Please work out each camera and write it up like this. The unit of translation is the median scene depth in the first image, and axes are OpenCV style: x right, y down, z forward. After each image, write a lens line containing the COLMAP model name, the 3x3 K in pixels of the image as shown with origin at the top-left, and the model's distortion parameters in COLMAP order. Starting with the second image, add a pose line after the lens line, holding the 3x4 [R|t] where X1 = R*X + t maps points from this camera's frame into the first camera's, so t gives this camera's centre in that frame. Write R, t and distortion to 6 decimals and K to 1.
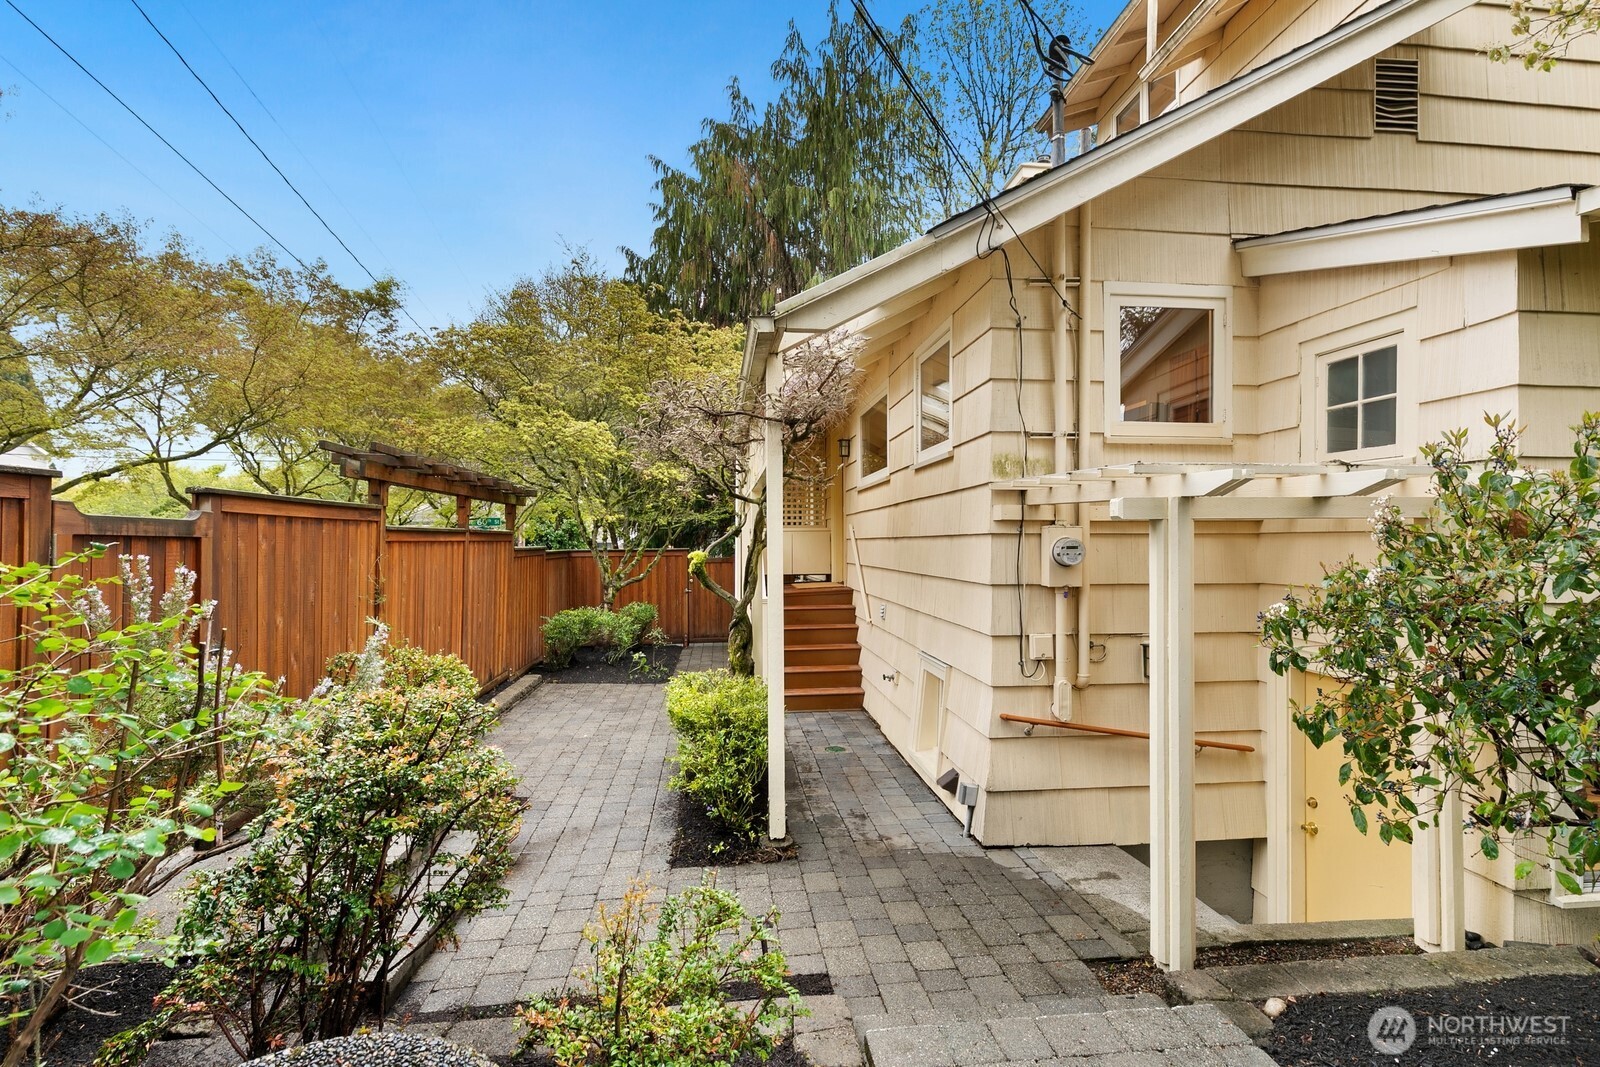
lens RADIAL K [[734.3, 0, 798.3], [0, 734.3, 539.5], [0, 0, 1]] dist [-0.002648, -0.000257]
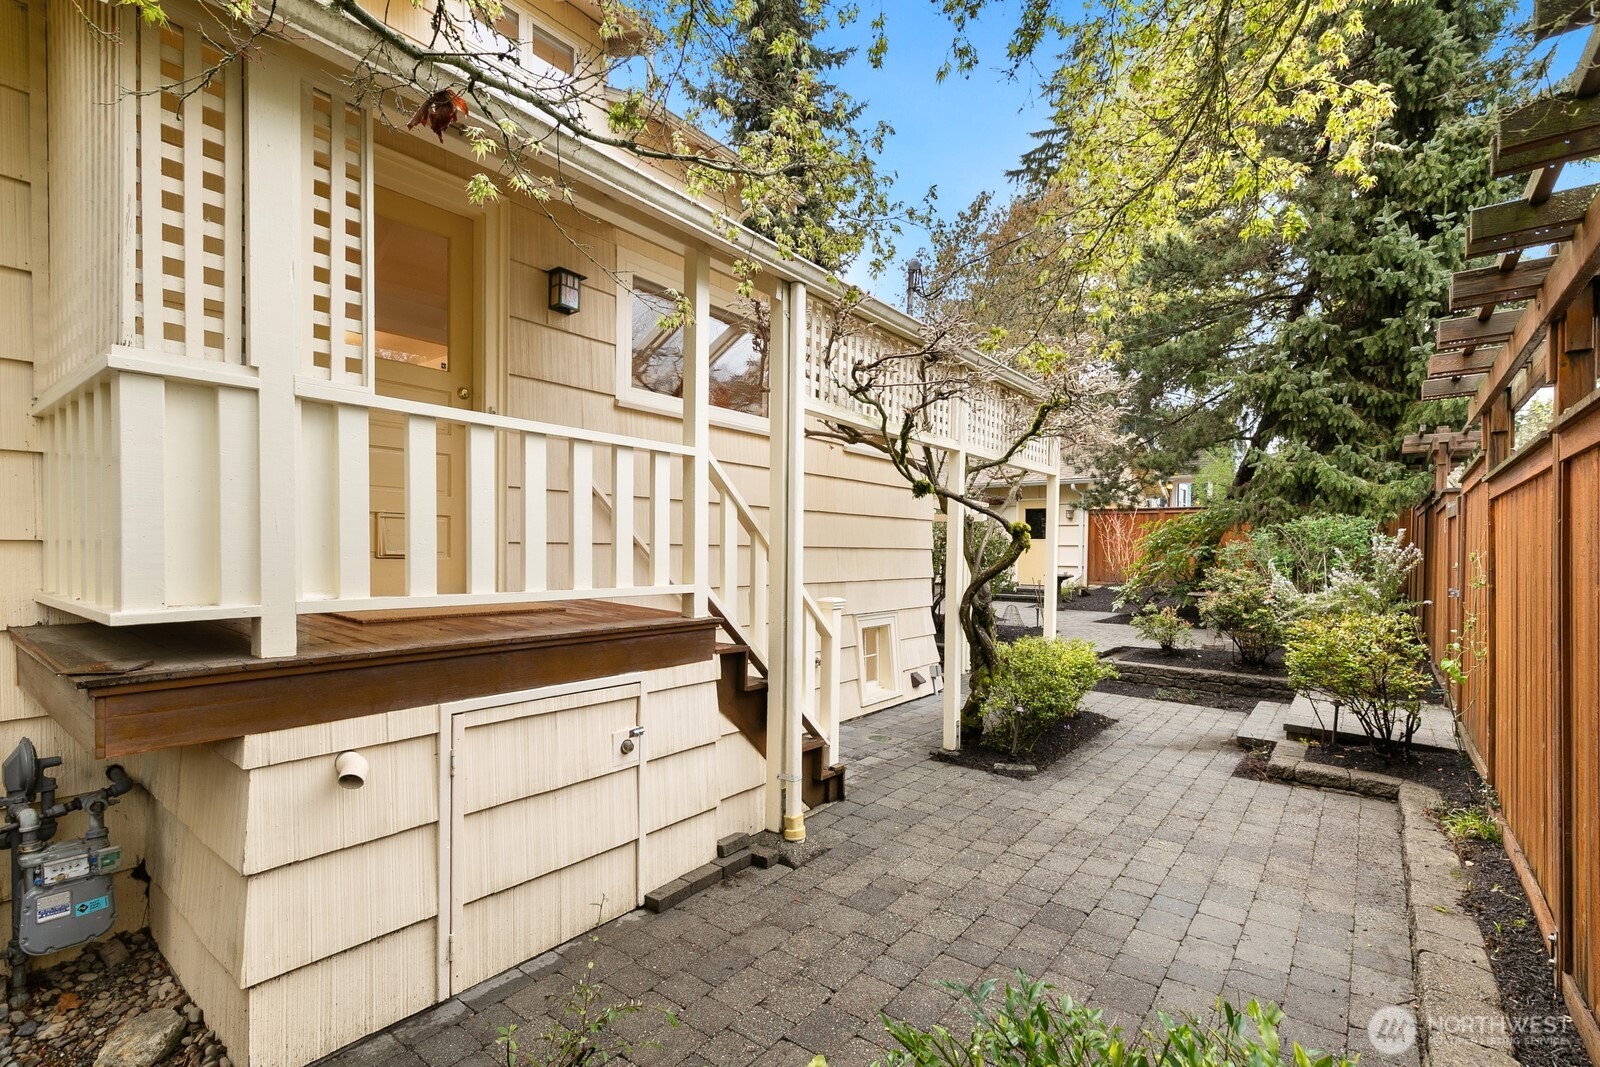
lens RADIAL K [[734.3, 0, 801.1], [0, 734.3, 541.2], [0, 0, 1]] dist [-0.002648, -0.000257]
pose [[-0.714506, -0.004616, 0.699614, -0.582517], [-0.014635, 0.999858, -0.008349, 0.049141], [-0.699477, -0.016204, -0.714472, 1.915146]]
